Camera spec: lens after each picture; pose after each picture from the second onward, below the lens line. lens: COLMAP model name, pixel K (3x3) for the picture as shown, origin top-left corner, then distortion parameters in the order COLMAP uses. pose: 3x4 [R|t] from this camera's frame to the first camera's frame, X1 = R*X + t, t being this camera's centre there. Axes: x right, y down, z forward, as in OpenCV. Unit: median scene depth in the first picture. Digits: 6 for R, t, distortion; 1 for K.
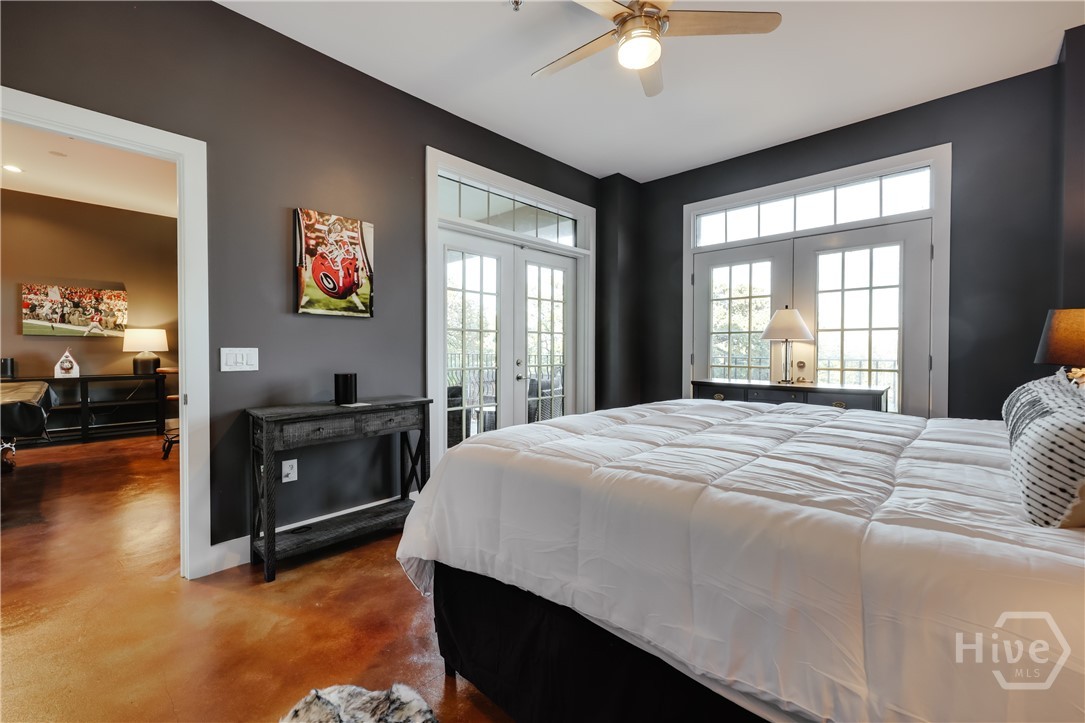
lens RADIAL K [[444.0, 0, 542.8], [0, 444.0, 357.2], [0, 0, 1]] dist [0.007054, -0.000355]
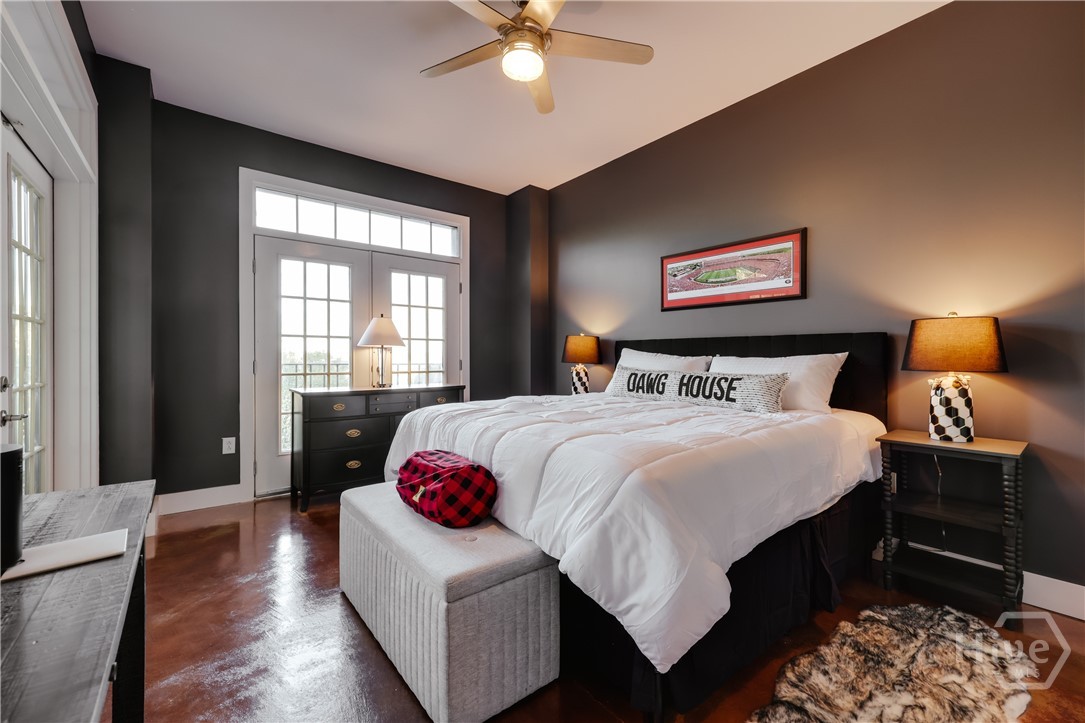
lens RADIAL K [[467.2, 0, 541.3], [0, 467.2, 359.7], [0, 0, 1]] dist [-0.008324, 0.000388]
pose [[0.126876, -0.009760, 0.991871, -0.482138], [0.014928, 0.999857, 0.007929, -0.009688], [-0.991806, 0.013801, 0.127004, 0.448007]]
